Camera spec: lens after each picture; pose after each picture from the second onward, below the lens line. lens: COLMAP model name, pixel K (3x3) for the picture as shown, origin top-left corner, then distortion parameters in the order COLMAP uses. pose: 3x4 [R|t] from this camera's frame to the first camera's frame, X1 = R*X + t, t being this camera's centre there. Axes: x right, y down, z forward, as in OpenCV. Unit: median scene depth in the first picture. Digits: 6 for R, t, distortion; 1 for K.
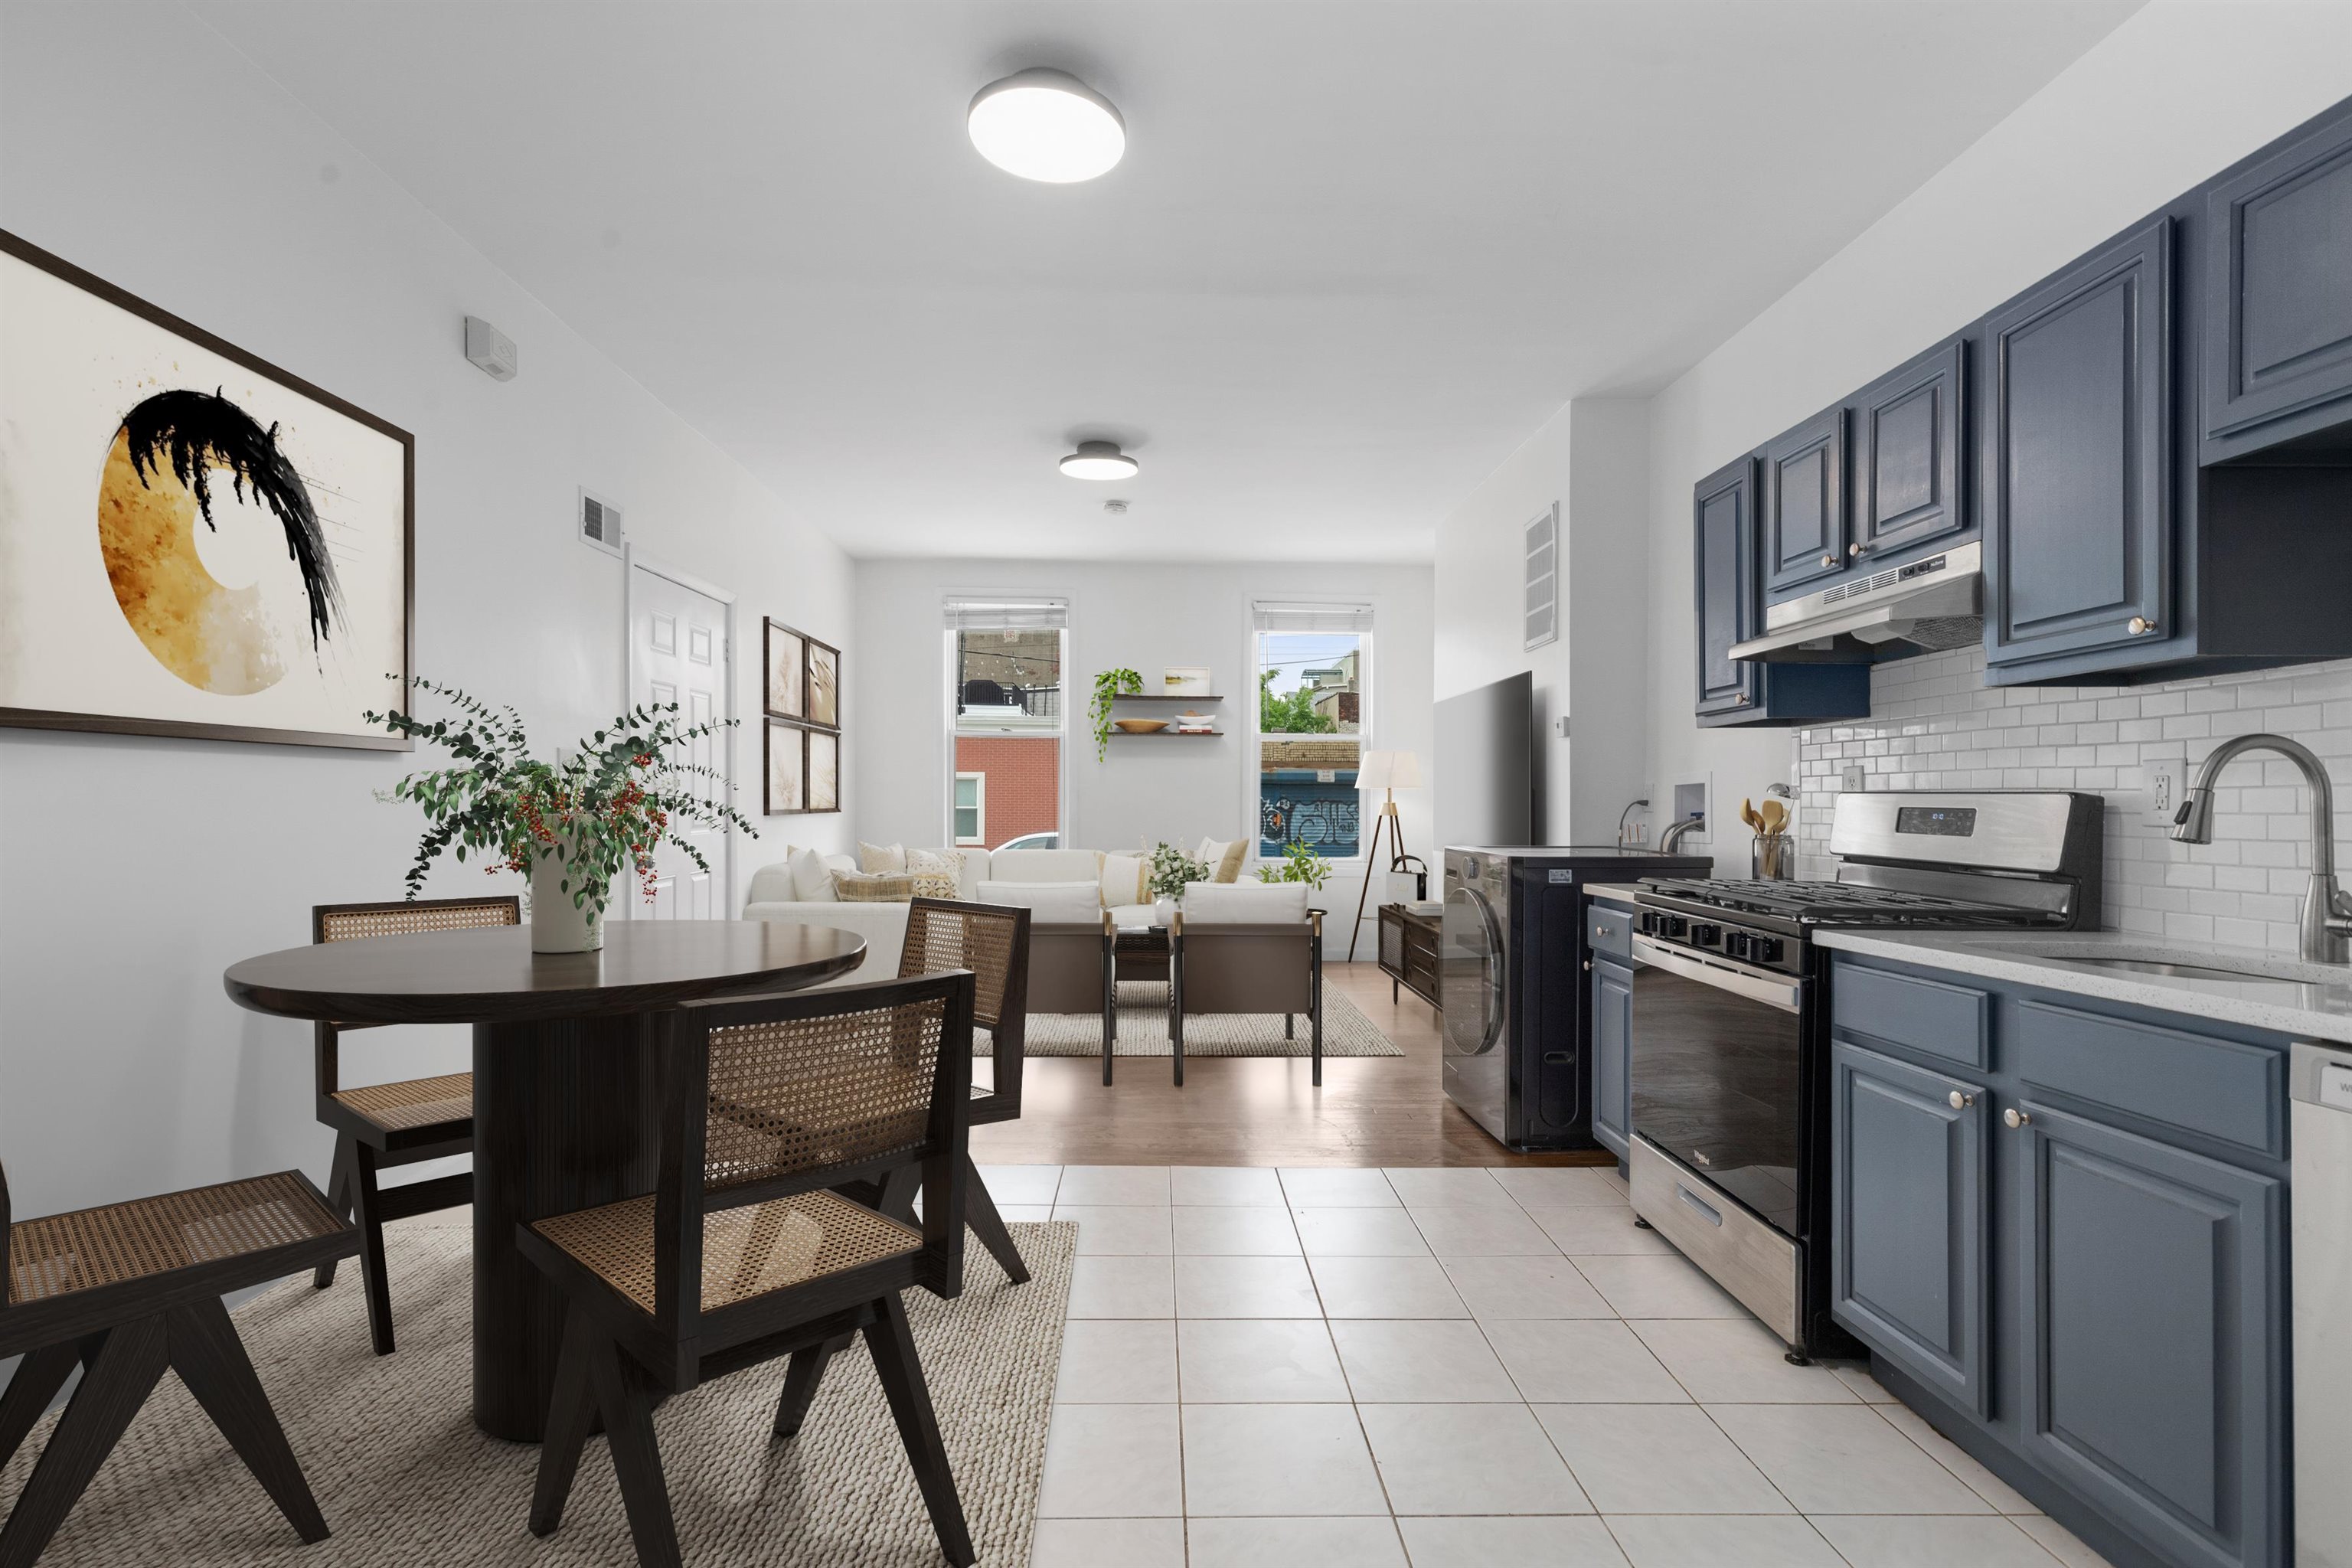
lens RADIAL K [[1056.9, 0, 1181.2], [0, 1056.9, 793.7], [0, 0, 1]] dist [0.021166, 0.000541]
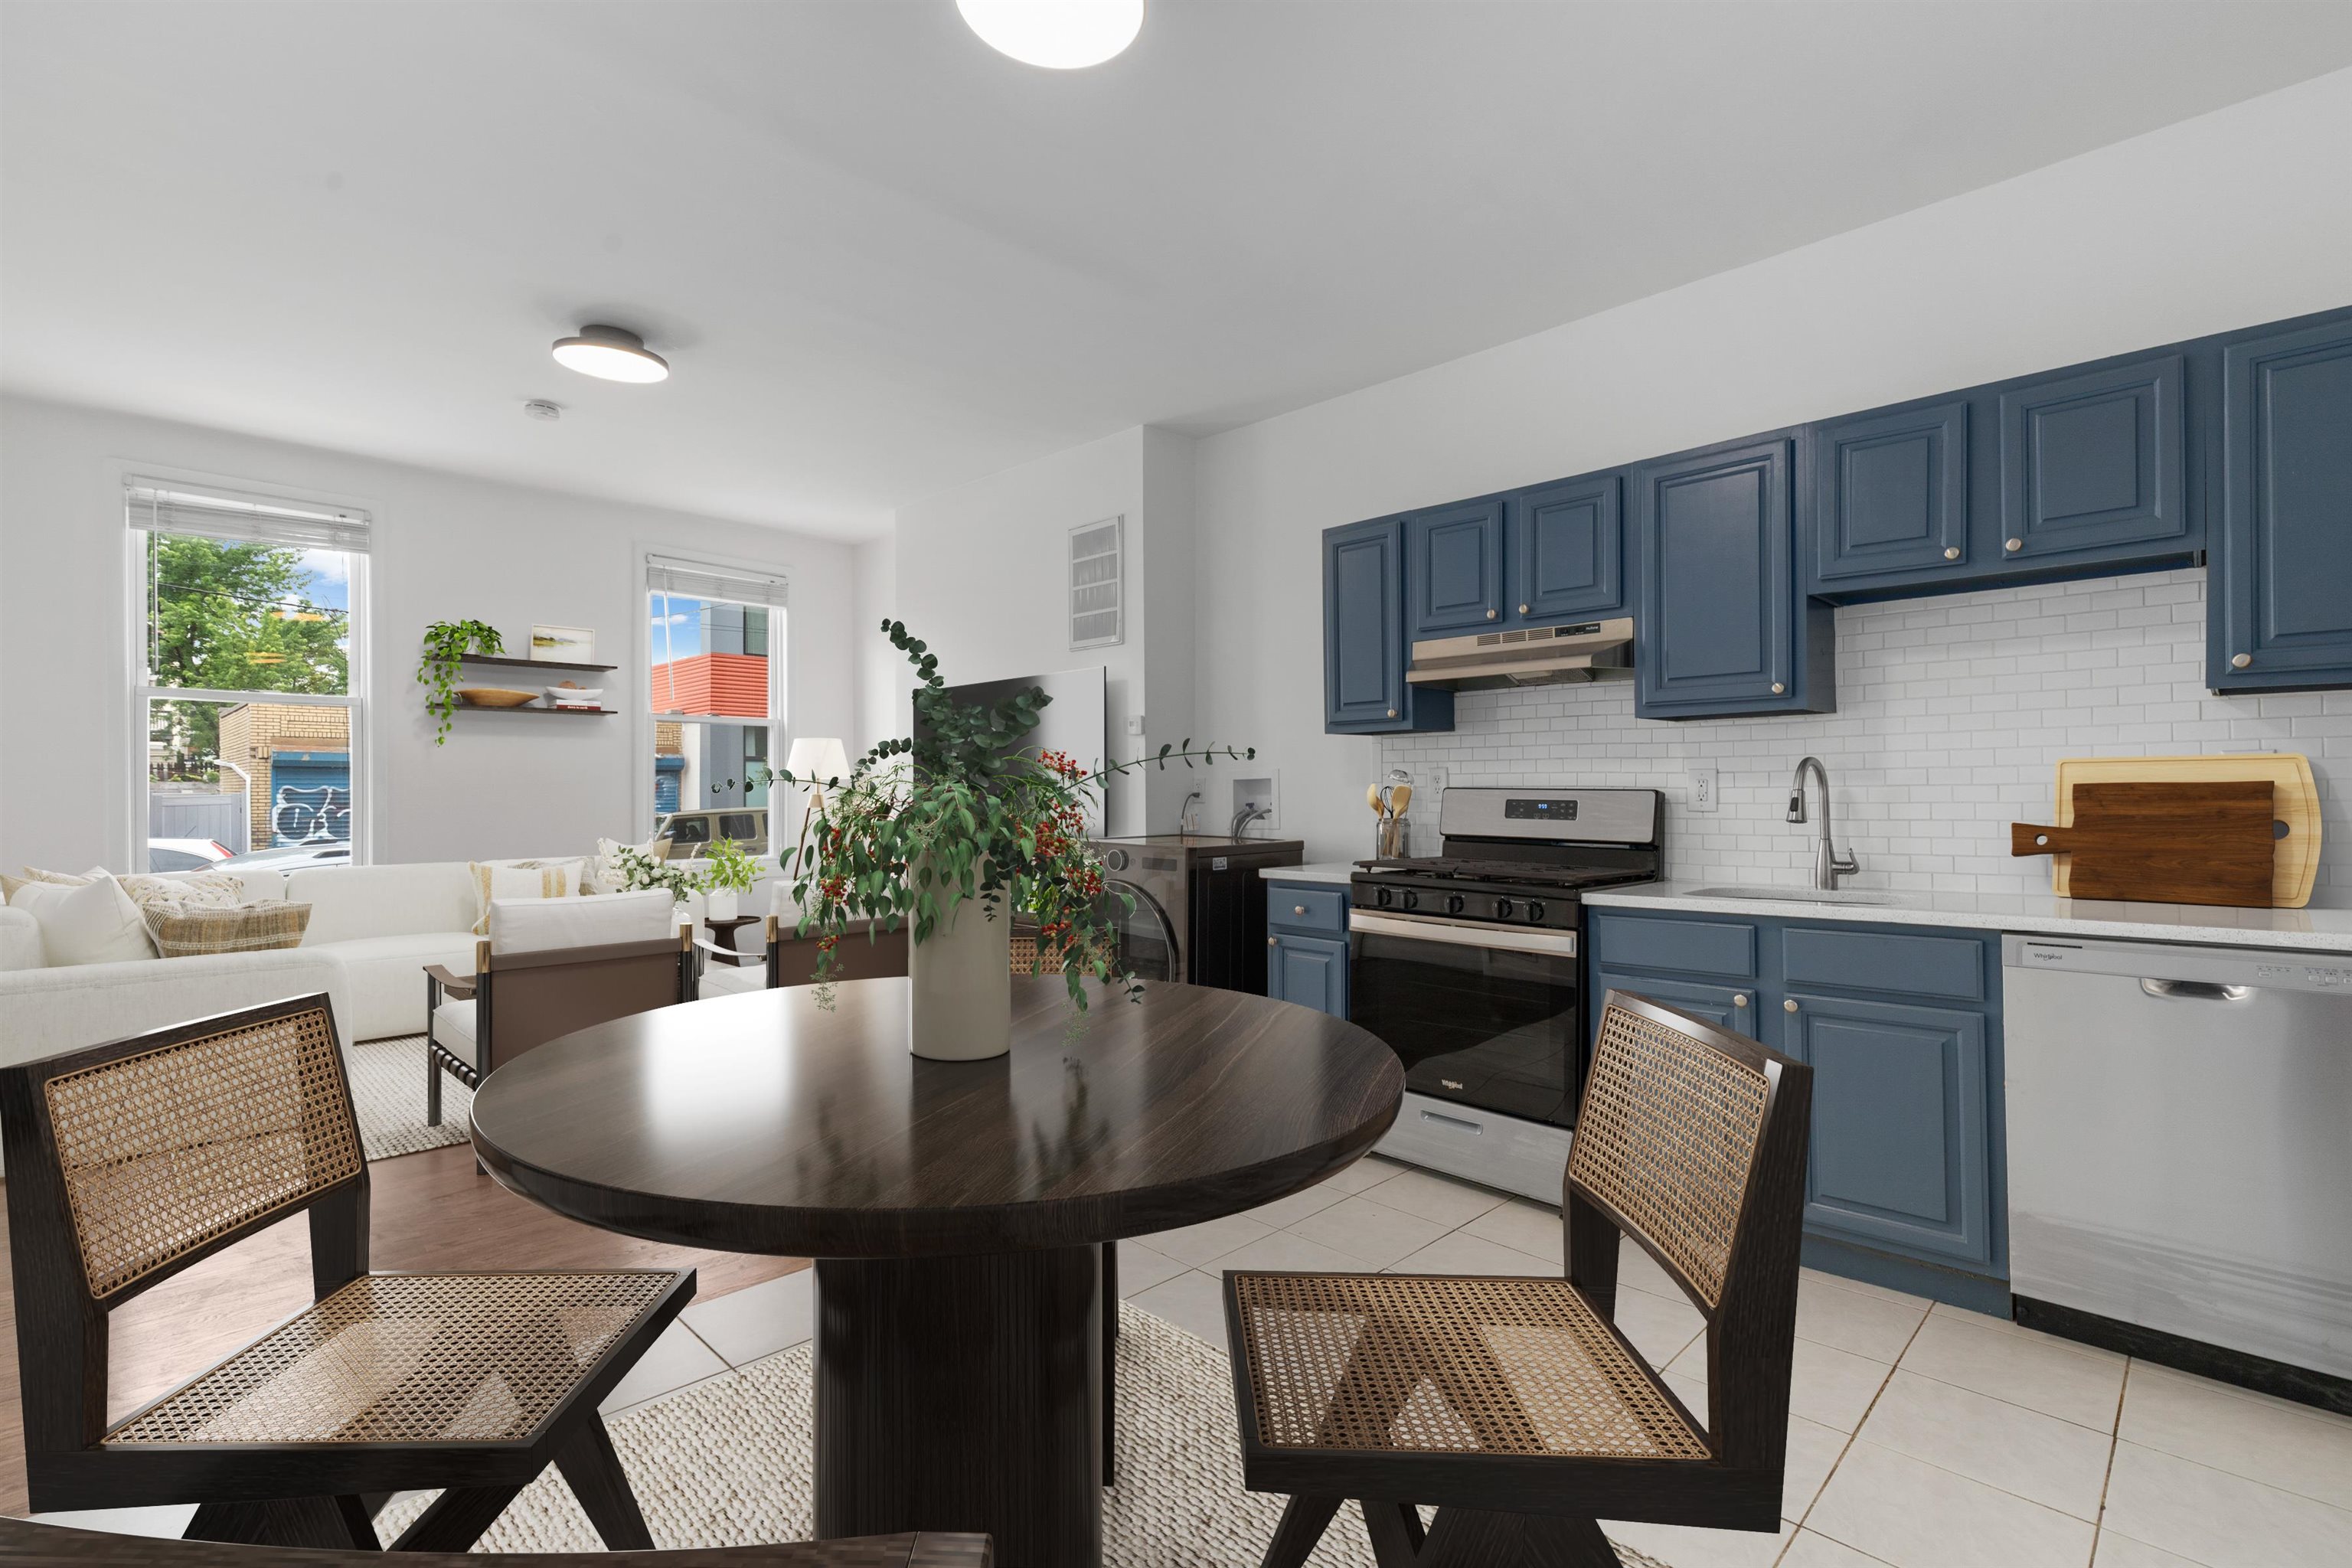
lens RADIAL K [[1056.9, 0, 1175.9], [0, 1056.9, 780.3], [0, 0, 1]] dist [0.021166, 0.000541]
pose [[0.734200, -0.003077, 0.678926, -0.516029], [0.001850, 0.999995, 0.002531, -0.014872], [-0.678931, -0.000602, 0.734202, 0.272763]]
